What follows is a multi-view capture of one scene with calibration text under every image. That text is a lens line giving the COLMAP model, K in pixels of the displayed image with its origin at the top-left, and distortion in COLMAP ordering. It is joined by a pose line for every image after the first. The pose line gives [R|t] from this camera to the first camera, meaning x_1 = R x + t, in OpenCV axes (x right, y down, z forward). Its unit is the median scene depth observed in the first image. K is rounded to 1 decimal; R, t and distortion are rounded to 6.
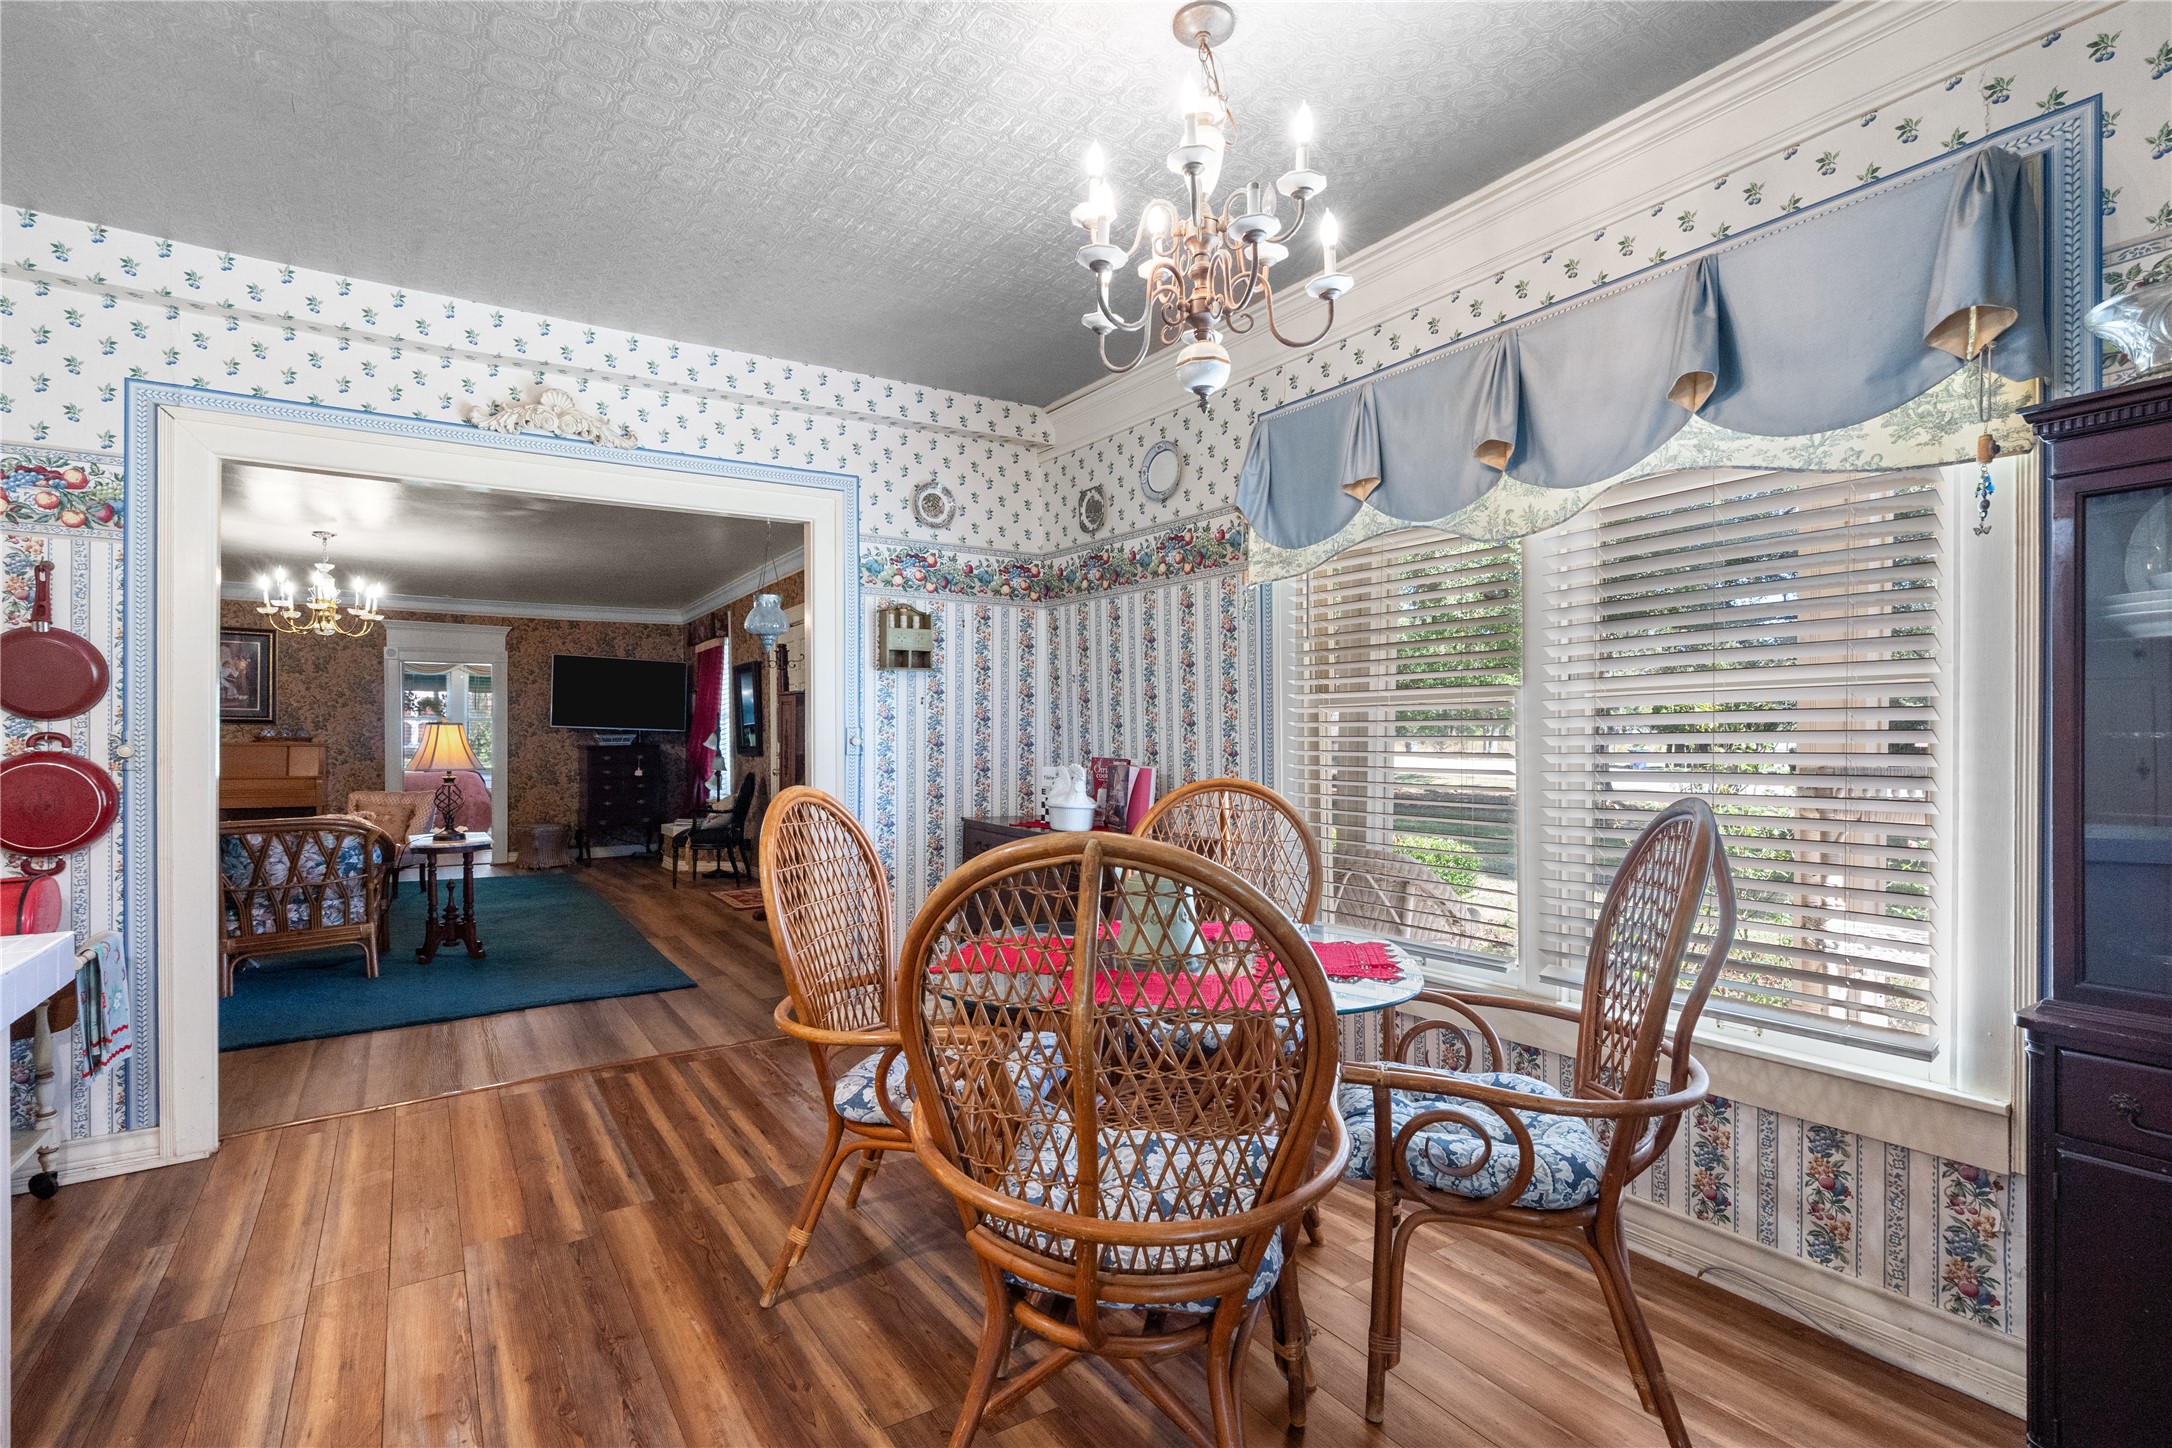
lens RADIAL K [[1003.6, 0, 1048.1], [0, 1003.6, 742.7], [0, 0, 1]] dist [-0.006421, 0.001459]
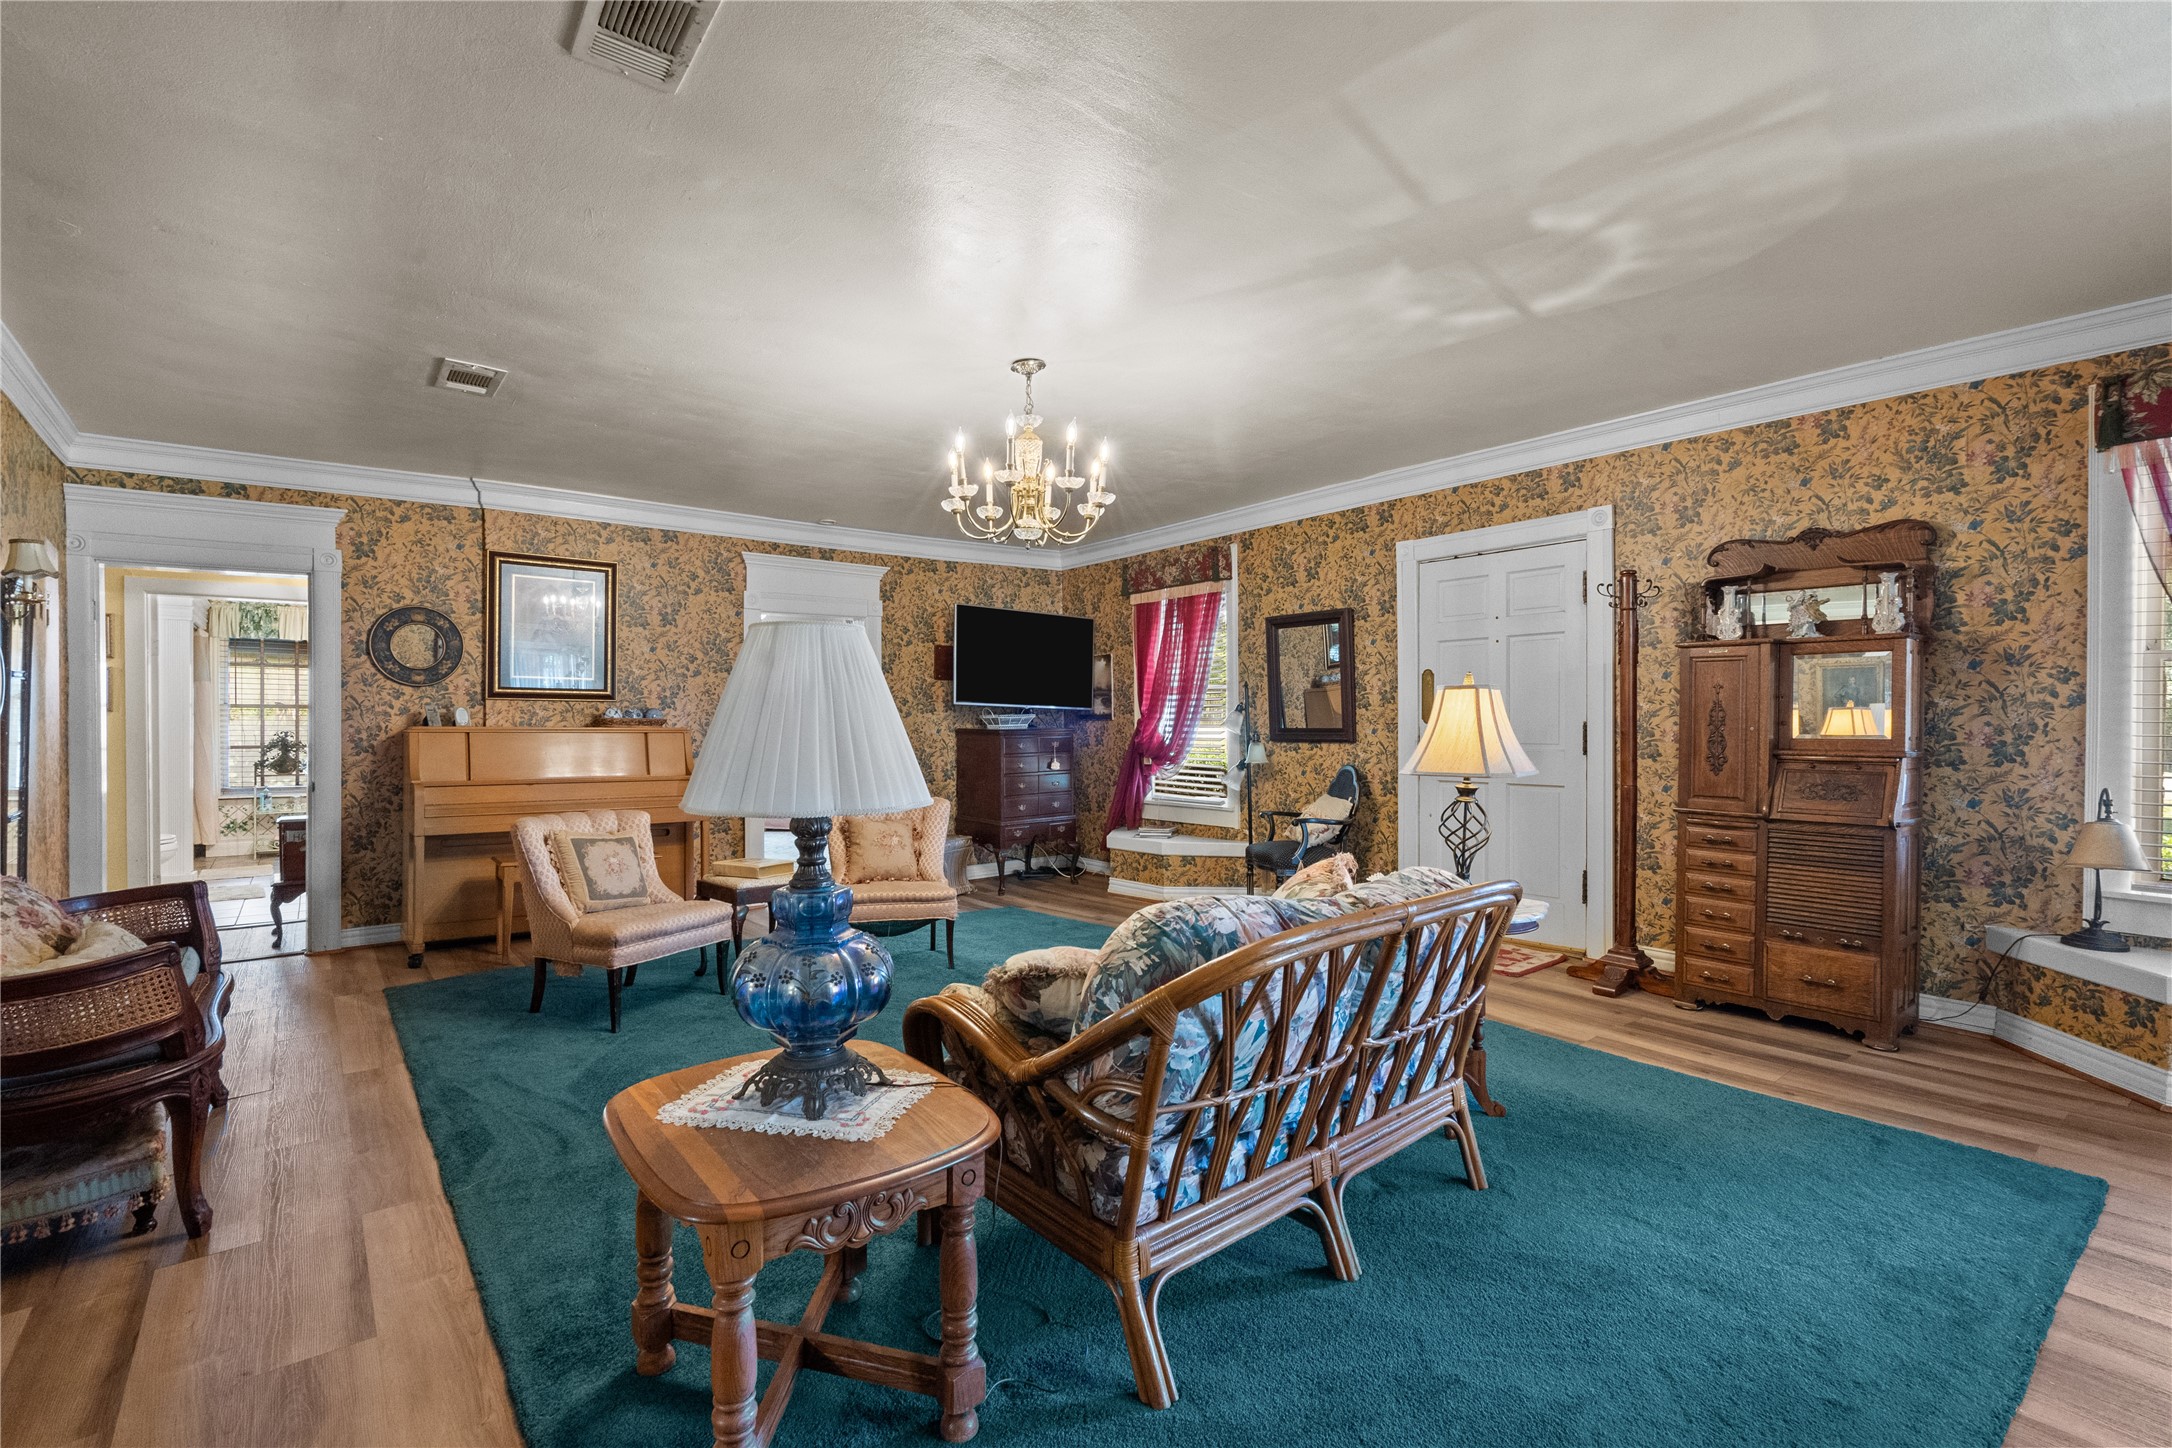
lens RADIAL K [[1003.6, 0, 1088.3], [0, 1003.6, 723.6], [0, 0, 1]] dist [-0.006421, 0.001459]
pose [[0.997119, -0.005647, 0.075641, -1.637314], [0.005708, 0.999984, -0.000596, -0.001383], [-0.075636, 0.001026, 0.997135, 0.954062]]
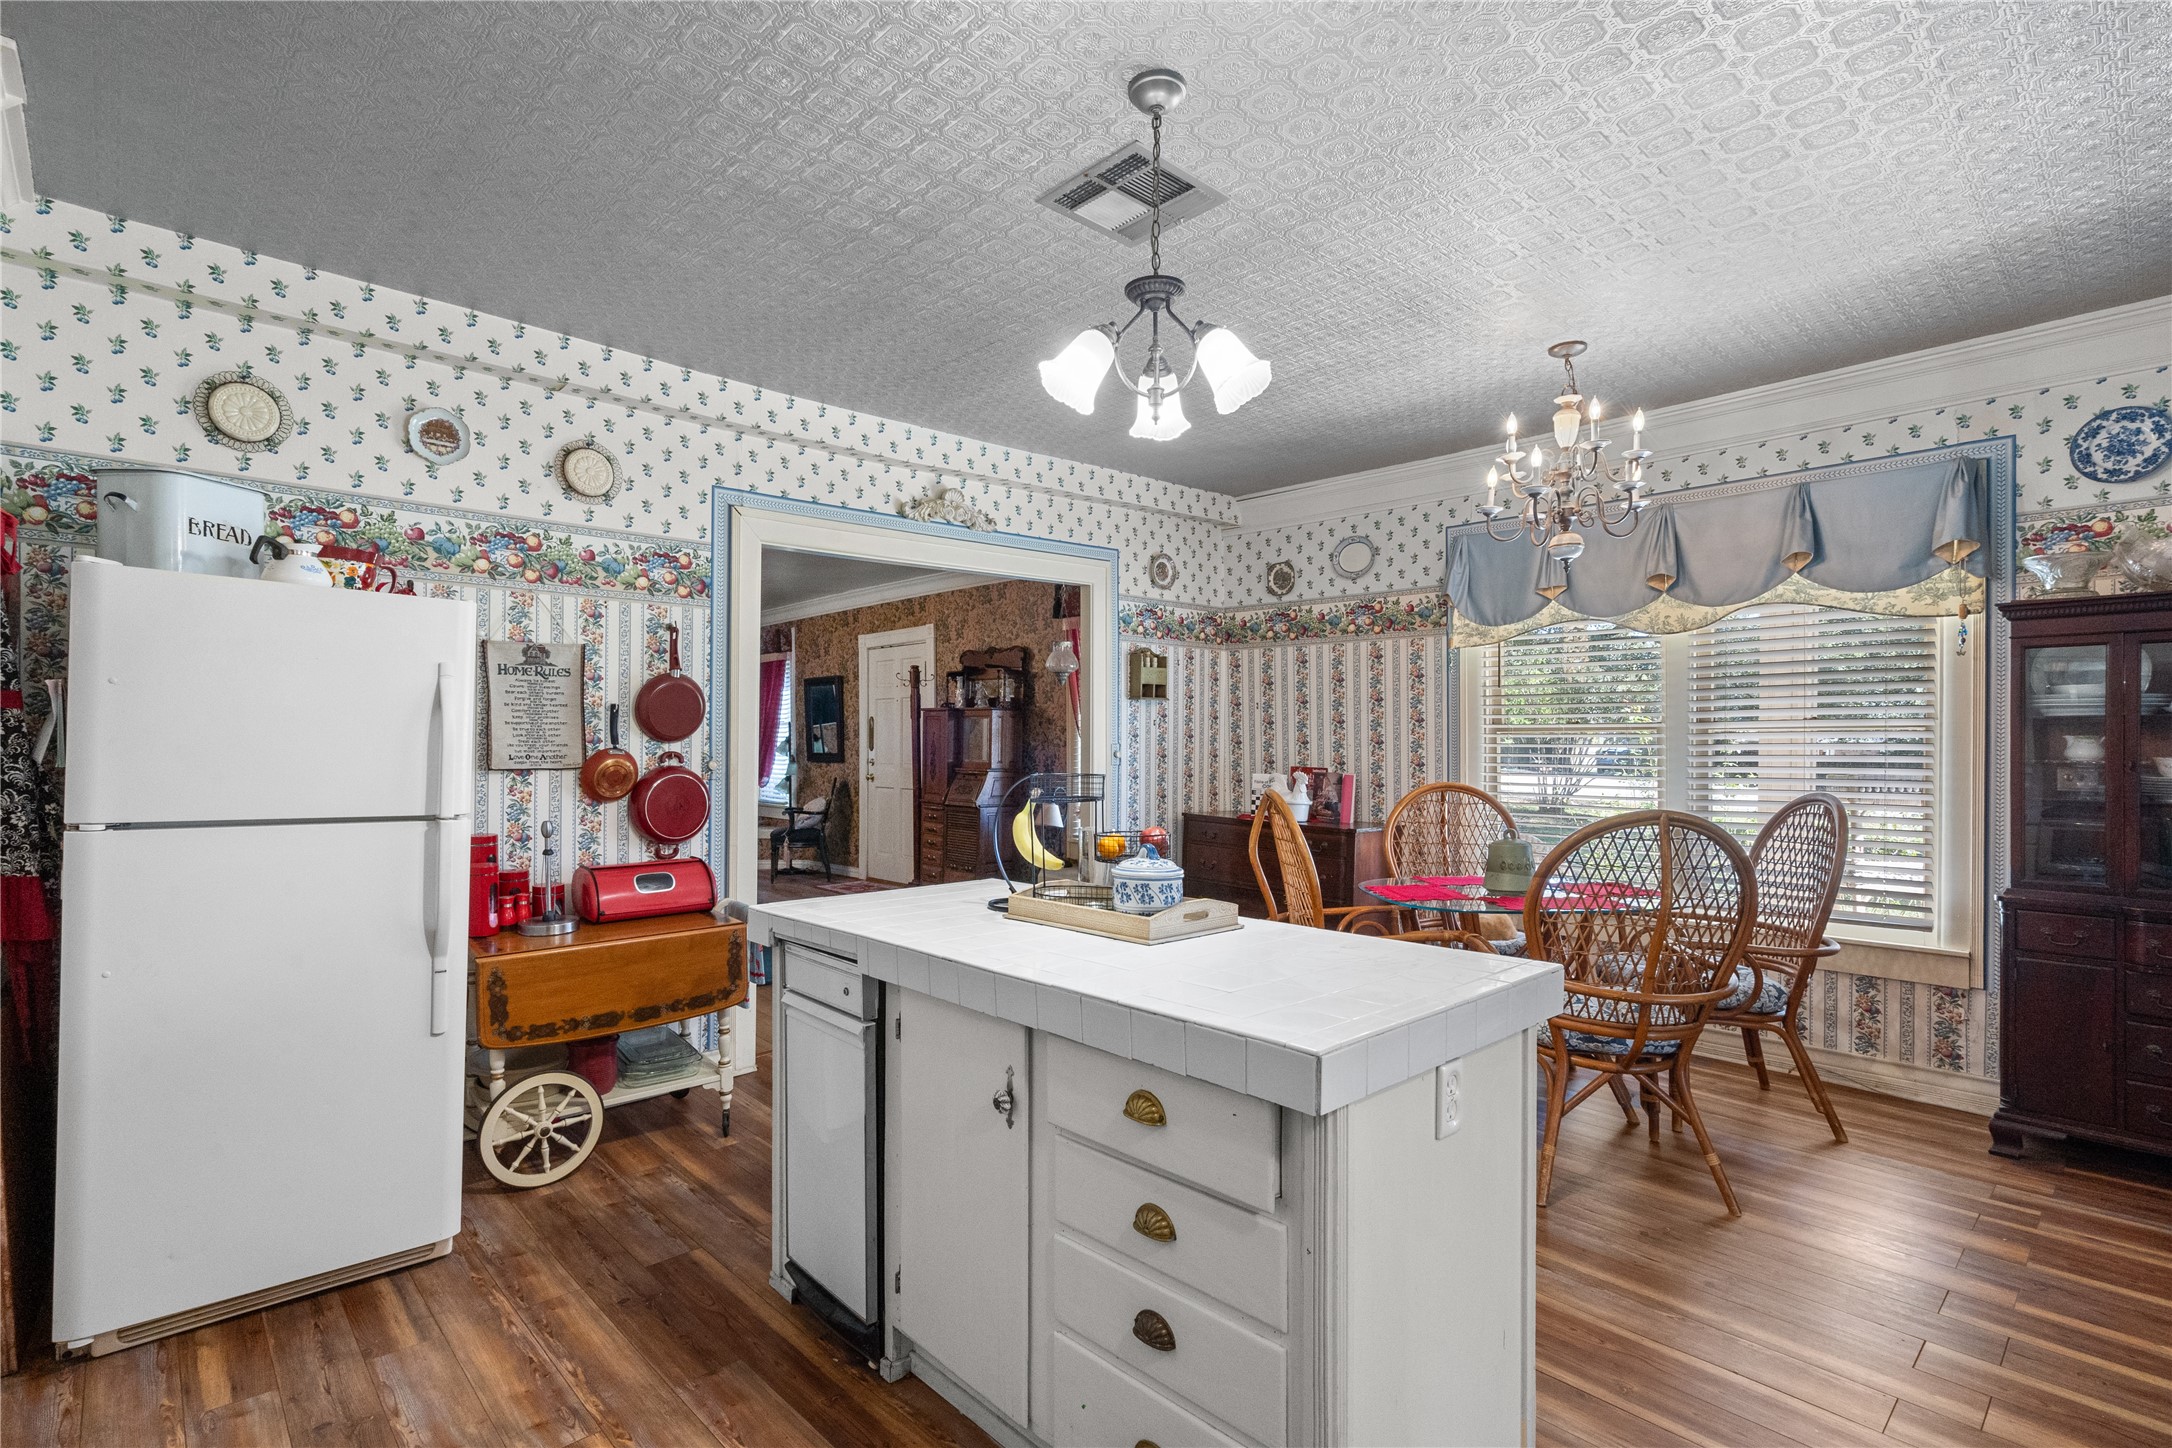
lens RADIAL K [[1003.6, 0, 1073.1], [0, 1003.6, 742.1], [0, 0, 1]] dist [-0.006421, 0.001459]
pose [[0.987760, 0.002273, 0.155964, -0.640656], [-0.001819, 0.999994, -0.003053, -0.018721], [-0.155970, 0.002732, 0.987758, -0.387205]]
